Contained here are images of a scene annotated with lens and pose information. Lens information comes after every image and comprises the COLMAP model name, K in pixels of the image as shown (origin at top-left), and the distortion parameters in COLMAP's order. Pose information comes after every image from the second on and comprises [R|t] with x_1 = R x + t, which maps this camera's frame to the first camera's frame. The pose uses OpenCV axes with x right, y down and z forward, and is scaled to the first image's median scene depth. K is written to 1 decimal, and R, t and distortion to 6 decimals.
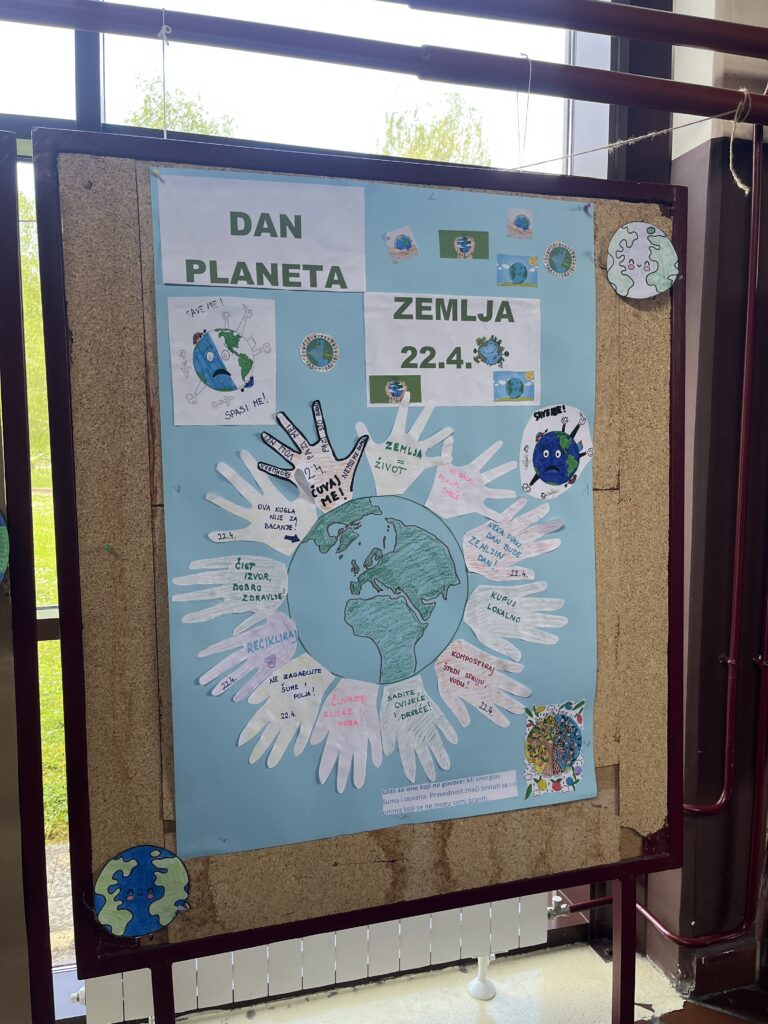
lens RADIAL K [[786.5, 0, 379.9], [0, 786.5, 513.6], [0, 0, 1]] dist [0.042647, -0.038233]
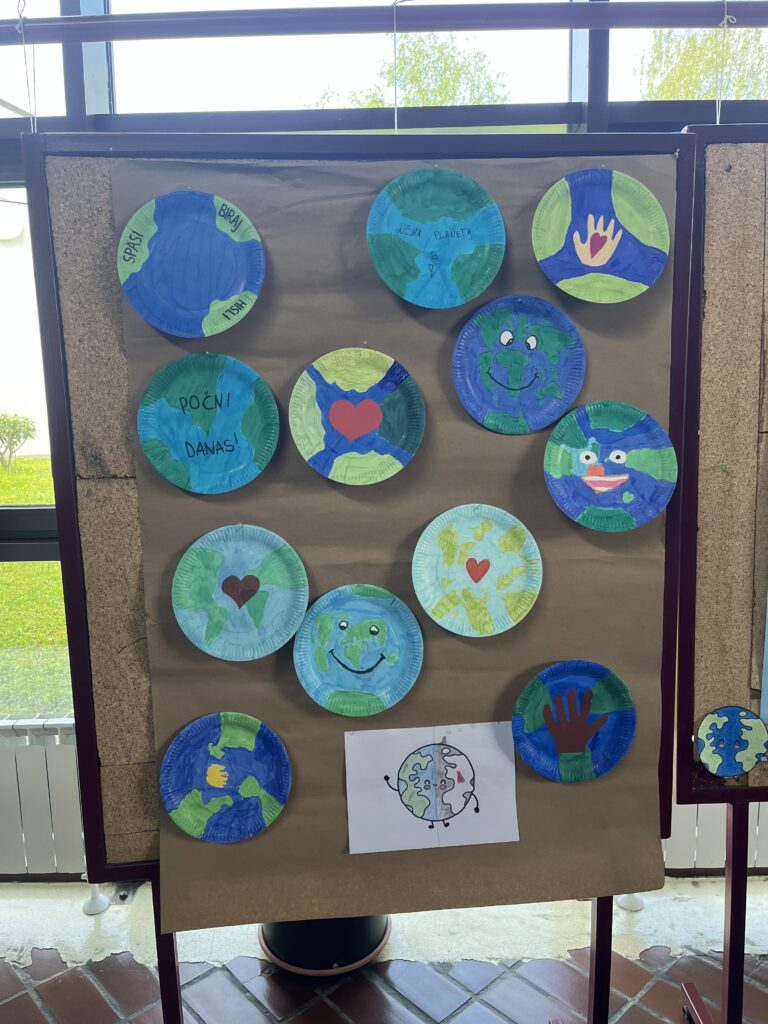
lens RADIAL K [[786.5, 0, 382.7], [0, 786.5, 513.2], [0, 0, 1]] dist [0.042647, -0.038233]
pose [[0.958118, 0.029747, -0.284824, -0.481685], [-0.011113, 0.997703, 0.066818, 0.037807], [0.286157, -0.060854, 0.956248, -0.334058]]
